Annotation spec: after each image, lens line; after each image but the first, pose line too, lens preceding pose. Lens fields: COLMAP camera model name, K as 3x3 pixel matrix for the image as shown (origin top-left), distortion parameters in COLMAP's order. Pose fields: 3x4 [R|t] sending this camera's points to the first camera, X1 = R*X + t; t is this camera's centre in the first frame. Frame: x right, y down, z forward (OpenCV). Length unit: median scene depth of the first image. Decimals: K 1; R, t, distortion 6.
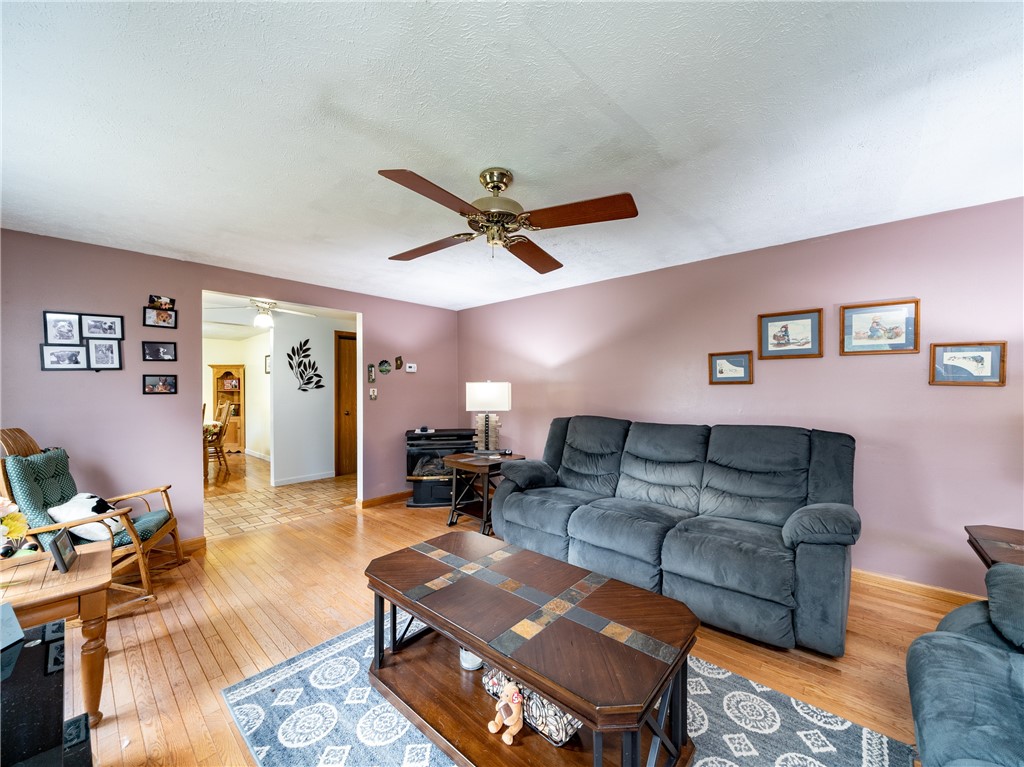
lens RADIAL K [[395.5, 0, 509.7], [0, 395.5, 394.4], [0, 0, 1]] dist [-0.001087, -0.000041]
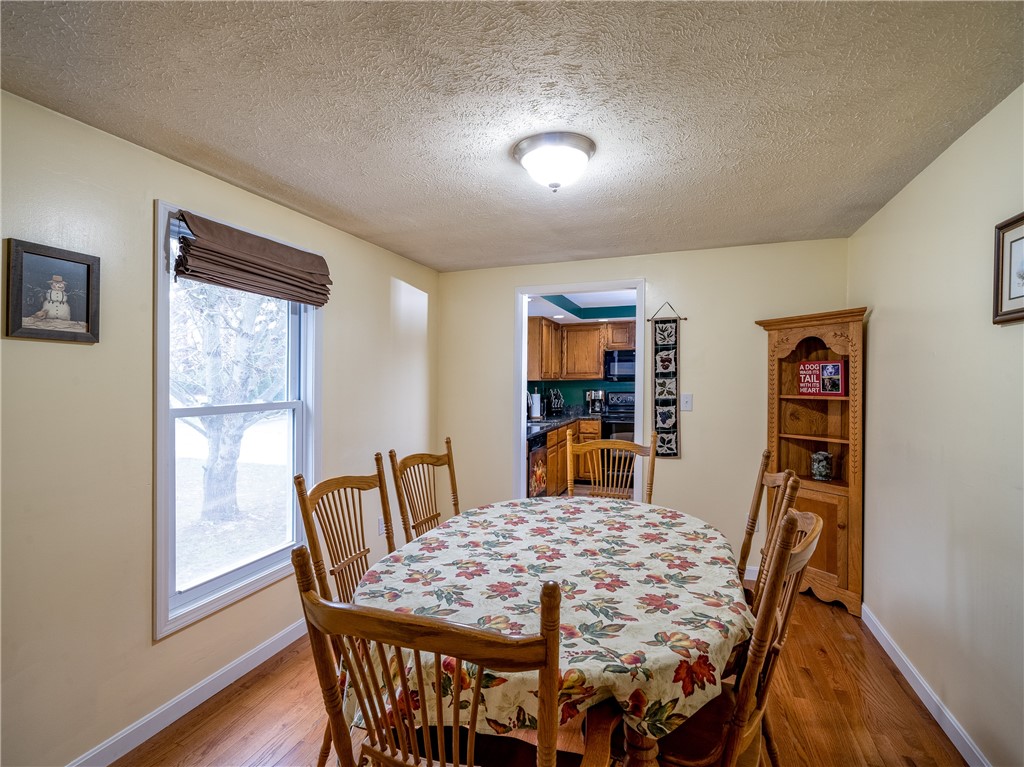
lens RADIAL K [[503.5, 0, 510.6], [0, 503.5, 382.0], [0, 0, 1]] dist [-0.000208, 0.000210]
pose [[0.385329, 0.015280, -0.922653, -1.470664], [-0.011568, 0.999864, 0.011727, -0.081951], [0.922707, 0.006154, 0.385453, 2.113940]]
